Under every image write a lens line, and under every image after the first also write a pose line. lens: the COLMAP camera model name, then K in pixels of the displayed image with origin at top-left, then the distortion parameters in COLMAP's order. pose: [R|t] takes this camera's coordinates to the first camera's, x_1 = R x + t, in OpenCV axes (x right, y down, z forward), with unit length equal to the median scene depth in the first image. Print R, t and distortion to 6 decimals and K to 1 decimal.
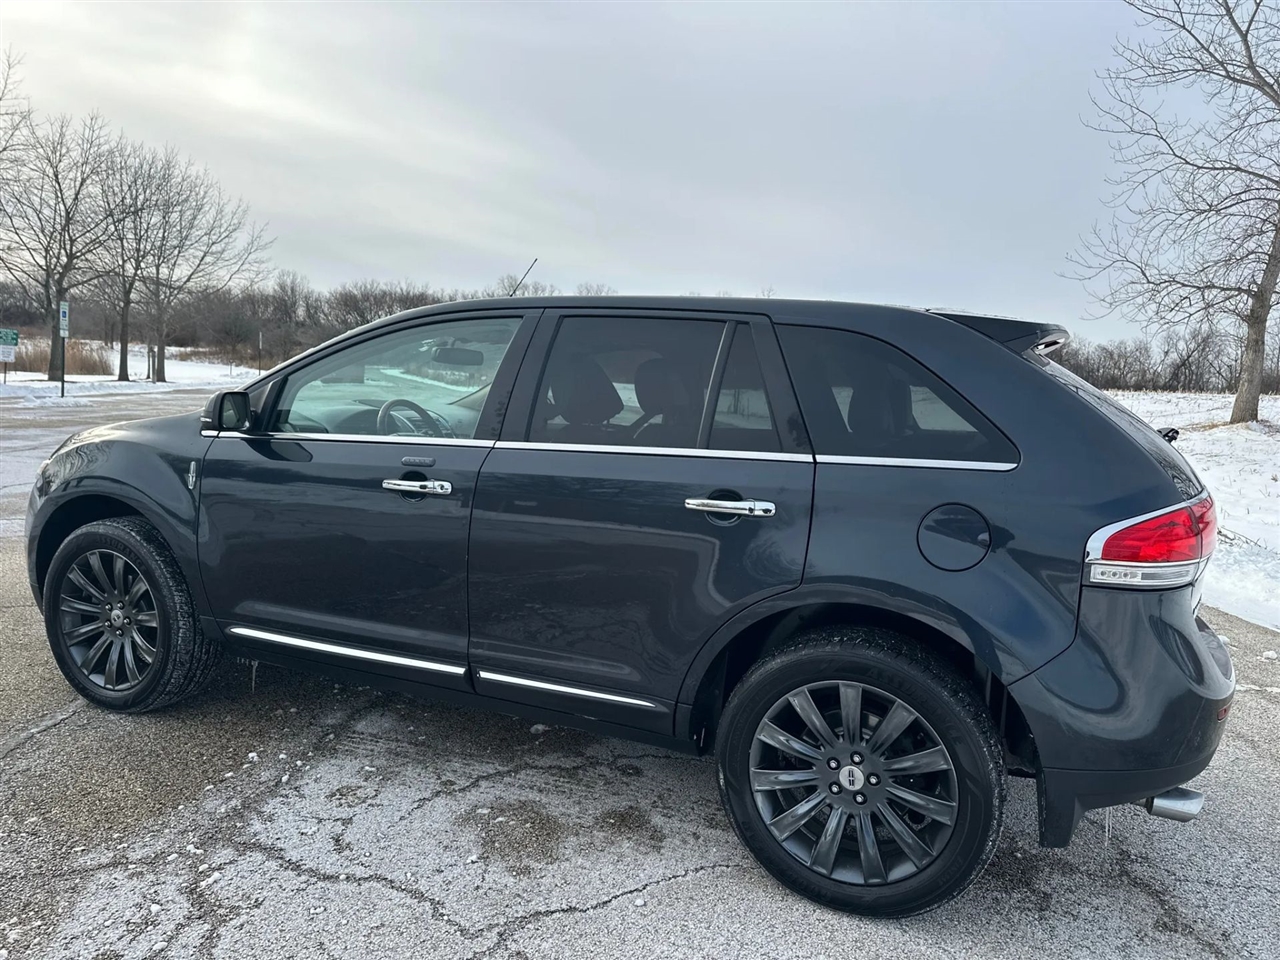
lens RADIAL K [[909.5, 0, 639.9], [0, 909.5, 486.2], [0, 0, 1]] dist [0.043433, -0.050117]
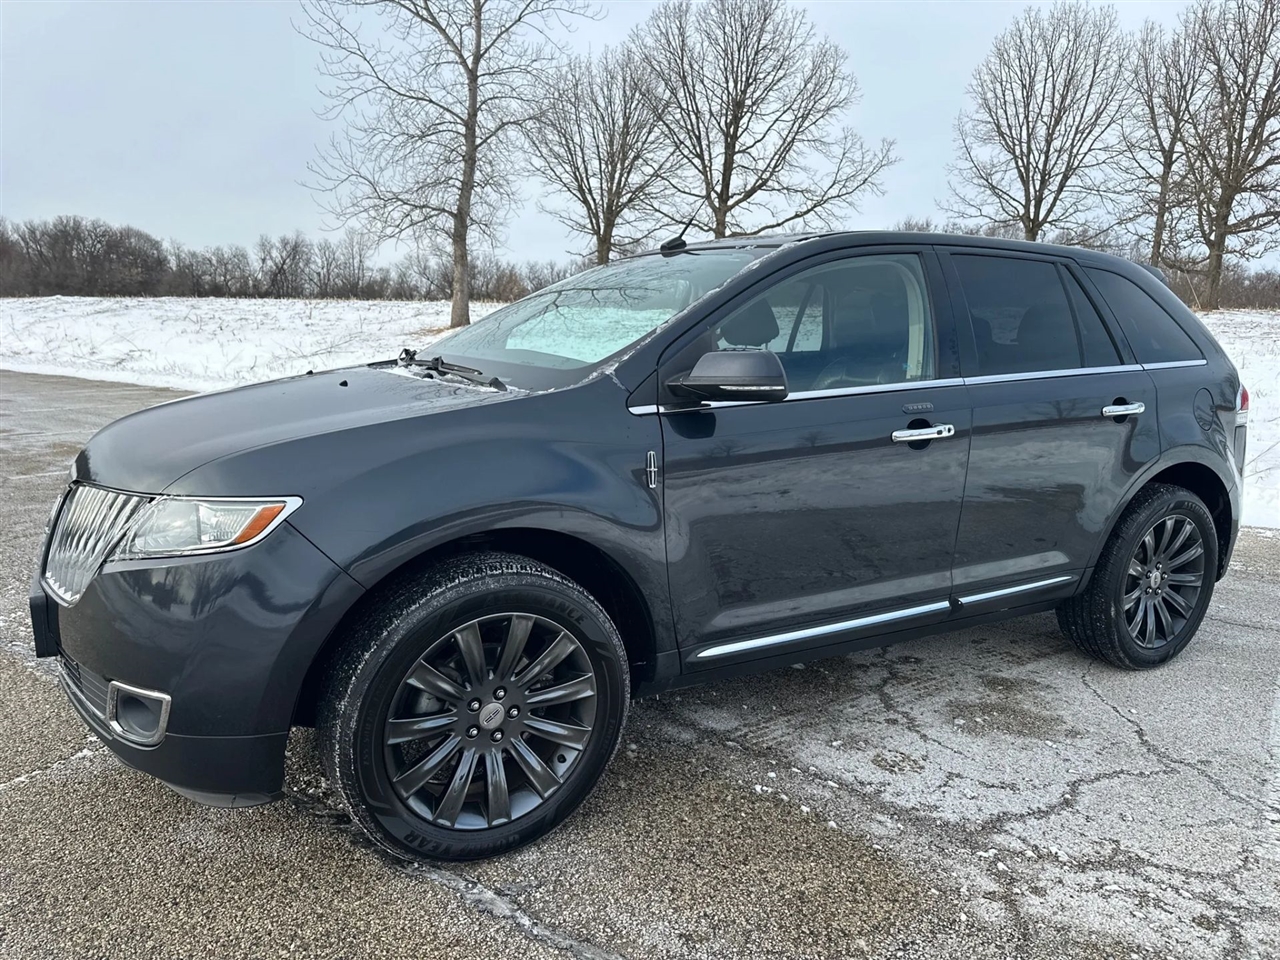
lens RADIAL K [[909.5, 0, 619.6], [0, 909.5, 503.2], [0, 0, 1]] dist [0.043433, -0.050117]
pose [[0.594901, -0.195911, 0.779559, -1.231701], [0.103155, 0.980431, 0.167673, -0.125485], [-0.797153, -0.019333, 0.603468, 0.683588]]
